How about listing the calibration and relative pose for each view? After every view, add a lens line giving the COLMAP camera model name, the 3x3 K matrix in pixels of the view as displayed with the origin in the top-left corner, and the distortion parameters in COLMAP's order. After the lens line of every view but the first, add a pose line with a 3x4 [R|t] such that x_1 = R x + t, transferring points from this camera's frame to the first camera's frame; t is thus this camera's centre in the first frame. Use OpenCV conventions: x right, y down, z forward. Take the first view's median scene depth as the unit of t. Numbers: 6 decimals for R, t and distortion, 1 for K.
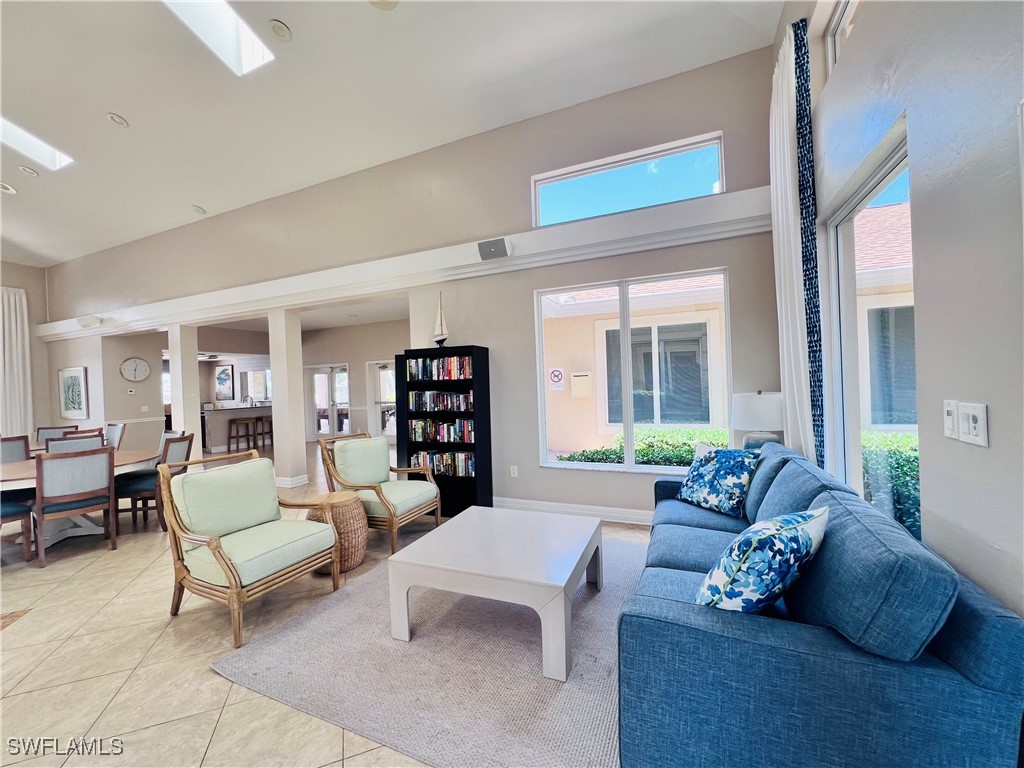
lens RADIAL K [[409.7, 0, 513.7], [0, 409.7, 384.4], [0, 0, 1]] dist [-0.004024, 0.000456]
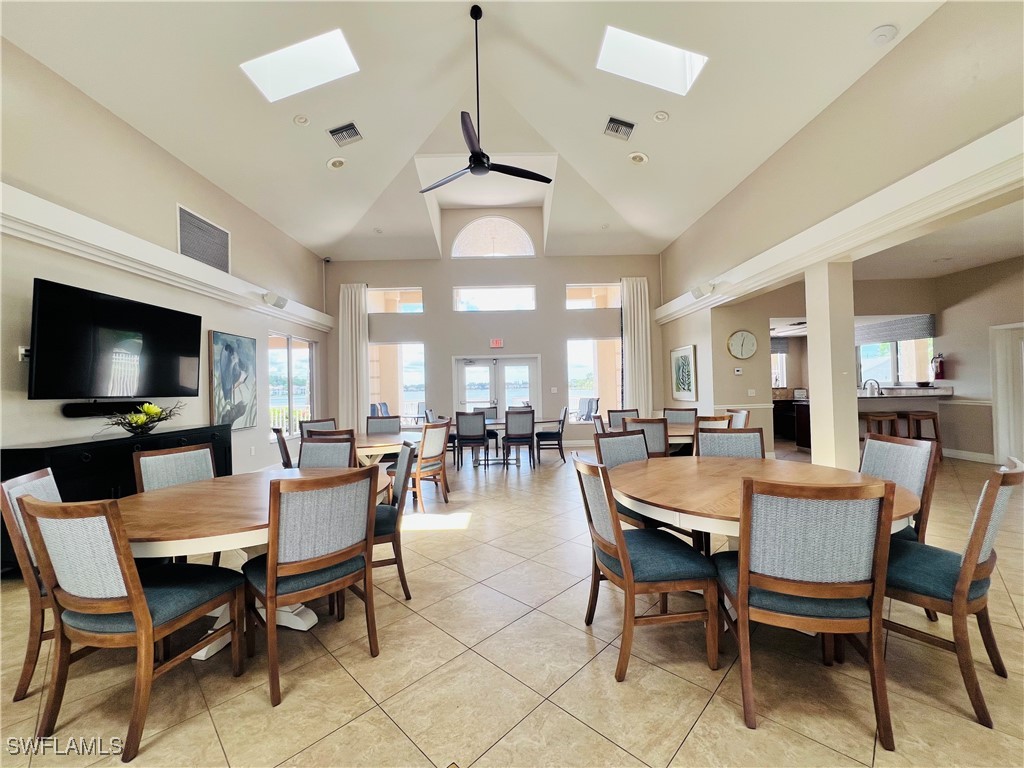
lens RADIAL K [[409.7, 0, 508.1], [0, 409.7, 384.9], [0, 0, 1]] dist [-0.004024, 0.000456]
pose [[0.395296, 0.018030, -0.918377, -0.349702], [0.006379, 0.999729, 0.022373, 0.023147], [0.918532, -0.014702, 0.395074, 0.236886]]
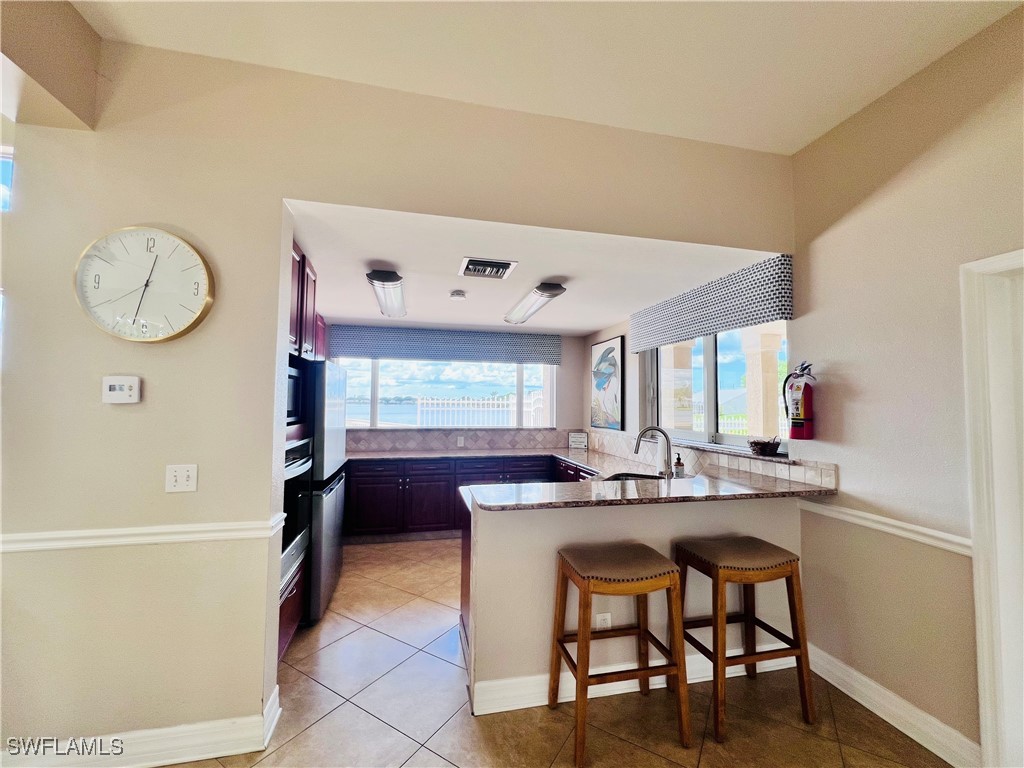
lens RADIAL K [[409.7, 0, 514.4], [0, 409.7, 382.0], [0, 0, 1]] dist [-0.004024, 0.000456]
pose [[0.592273, -0.002692, -0.805733, -0.643194], [-0.035369, 0.998944, -0.029336, 0.012159], [0.804960, 0.045873, 0.591553, 1.009021]]
